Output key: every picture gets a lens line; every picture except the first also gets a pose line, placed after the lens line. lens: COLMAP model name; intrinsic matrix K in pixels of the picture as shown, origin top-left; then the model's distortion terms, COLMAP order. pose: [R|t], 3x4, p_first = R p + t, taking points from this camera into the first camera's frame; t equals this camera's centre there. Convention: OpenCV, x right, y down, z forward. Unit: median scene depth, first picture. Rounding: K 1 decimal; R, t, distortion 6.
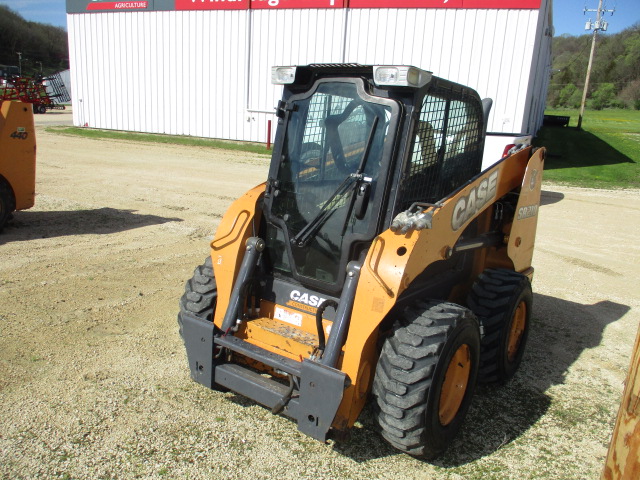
lens RADIAL K [[533.8, 0, 318.8], [0, 533.8, 242.2], [0, 0, 1]] dist [-0.036643, 0.006728]
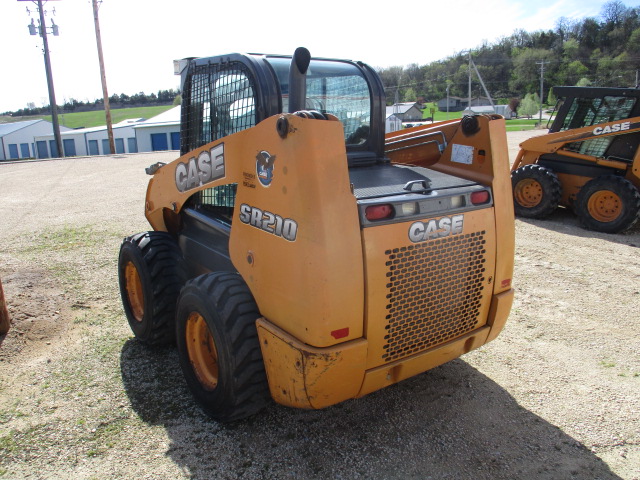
lens RADIAL K [[533.8, 0, 316.9], [0, 533.8, 241.2], [0, 0, 1]] dist [-0.036643, 0.006728]
pose [[-0.313313, 0.151055, -0.937559, 1.269617], [-0.212225, 0.951162, 0.224168, -0.242616], [0.925633, 0.269208, -0.265953, 1.626261]]
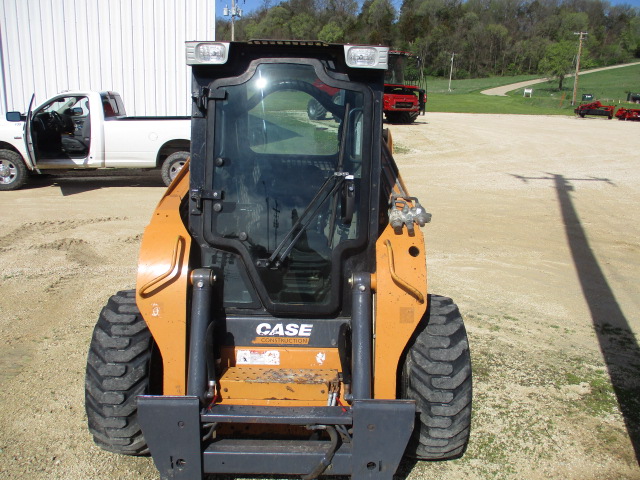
lens RADIAL K [[533.8, 0, 311.0], [0, 533.8, 241.2], [0, 0, 1]] dist [-0.036643, 0.006728]
pose [[0.804281, -0.172663, 0.568612, -0.427904], [0.156625, 0.984617, 0.077445, -0.084079], [-0.573237, 0.026771, 0.818952, 0.299408]]
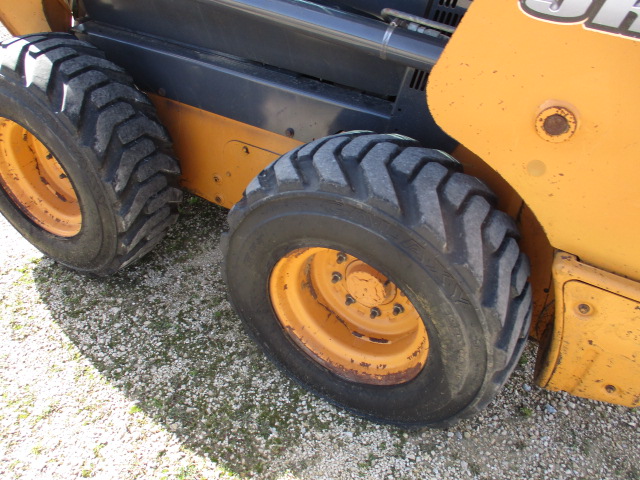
lens RADIAL K [[533.8, 0, 322.0], [0, 533.8, 236.1], [0, 0, 1]] dist [-0.036643, 0.006728]
pose [[0.117494, 0.567430, -0.814996, 0.775784], [-0.223534, 0.814731, 0.535020, -0.080570], [0.967589, 0.119317, 0.222566, 1.102615]]
